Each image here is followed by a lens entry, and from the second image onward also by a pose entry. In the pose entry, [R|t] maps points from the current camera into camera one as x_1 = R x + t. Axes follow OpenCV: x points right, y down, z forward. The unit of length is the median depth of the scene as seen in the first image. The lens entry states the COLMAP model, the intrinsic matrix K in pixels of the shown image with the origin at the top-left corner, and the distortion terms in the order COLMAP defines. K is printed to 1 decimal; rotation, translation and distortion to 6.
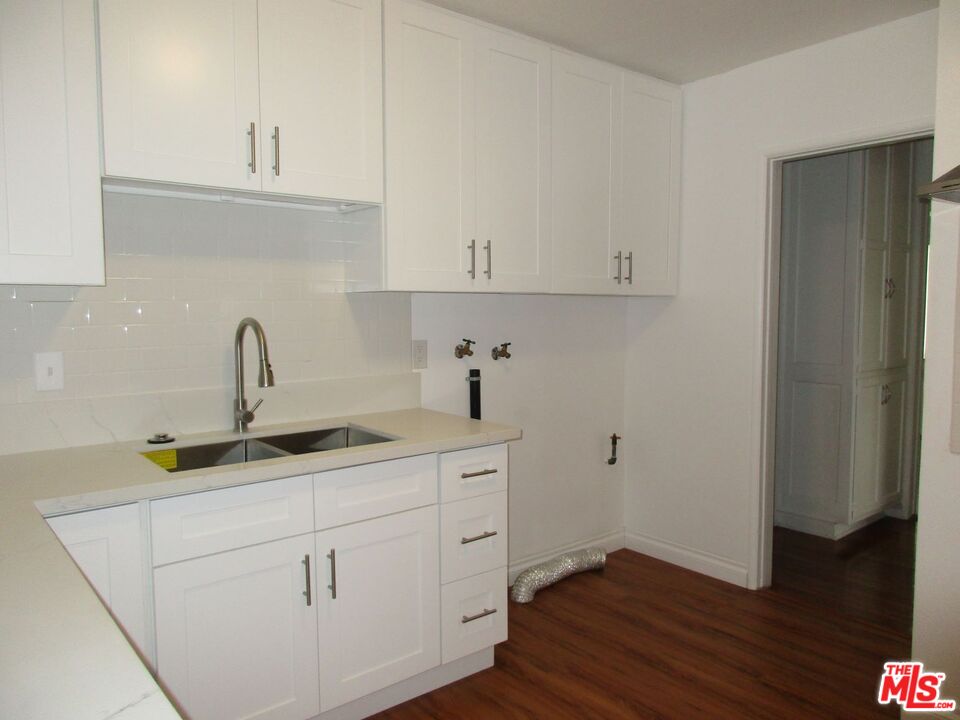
lens RADIAL K [[715.4, 0, 476.6], [0, 715.4, 357.2], [0, 0, 1]] dist [0.006239, -0.009073]
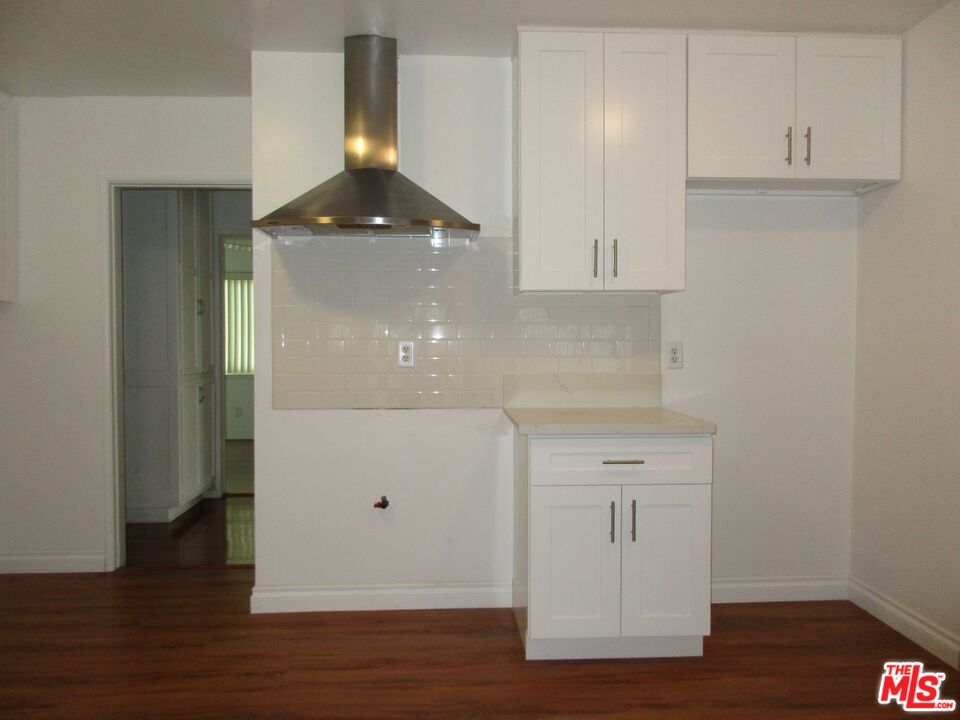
lens RADIAL K [[715.4, 0, 485.5], [0, 715.4, 358.0], [0, 0, 1]] dist [0.006239, -0.009073]
pose [[0.582380, -0.016598, 0.812747, -0.183785], [0.057212, 0.998149, -0.020611, 0.059950], [-0.810901, 0.058502, 0.582252, -0.136111]]
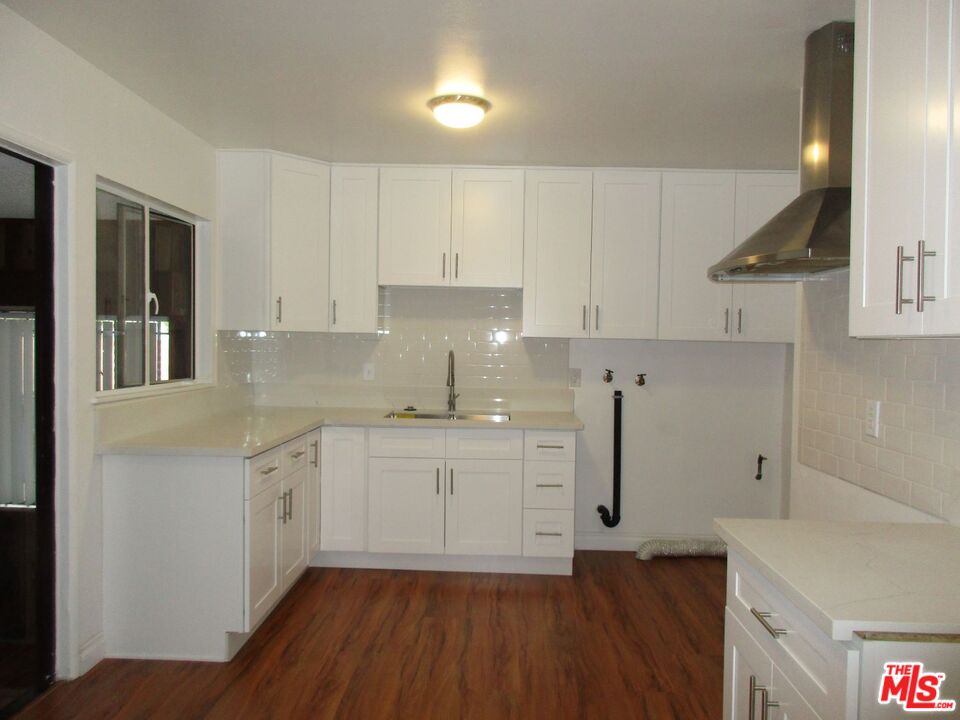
lens RADIAL K [[715.4, 0, 471.3], [0, 715.4, 353.3], [0, 0, 1]] dist [0.006239, -0.009073]
pose [[0.751596, 0.027371, -0.659056, 0.776955], [-0.066986, 0.997141, -0.034980, 0.012747], [0.656214, 0.070438, 0.751280, -0.316541]]
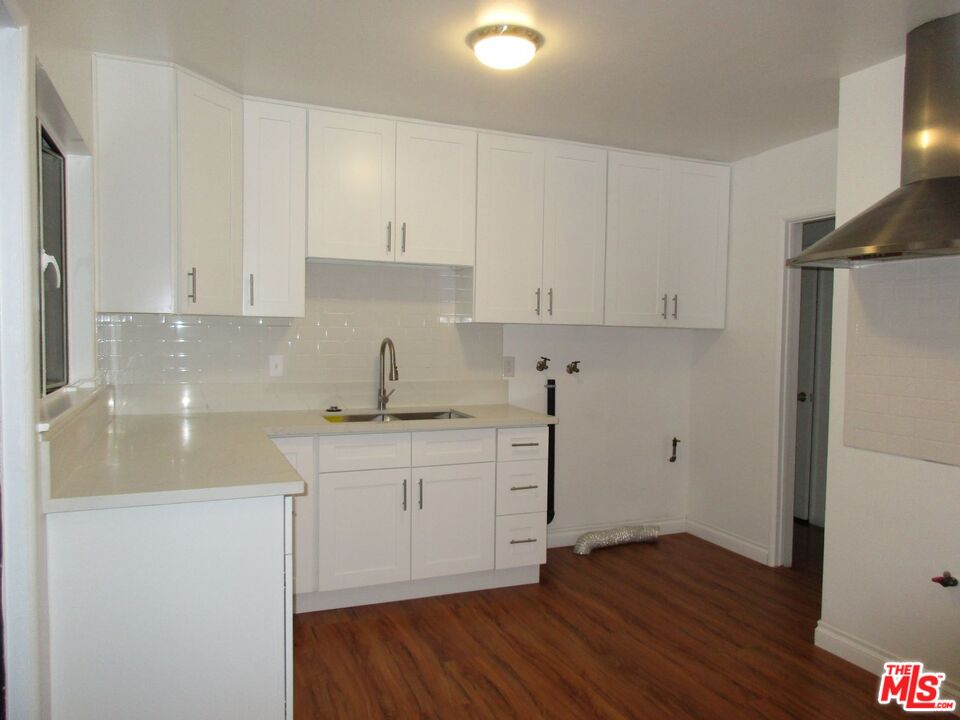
lens RADIAL K [[715.4, 0, 473.0], [0, 715.4, 356.9], [0, 0, 1]] dist [0.006239, -0.009073]
pose [[0.956885, 0.029030, -0.289011, 0.265305], [-0.039575, 0.998745, -0.030709, 0.023141], [0.287757, 0.040822, 0.956833, -0.385992]]
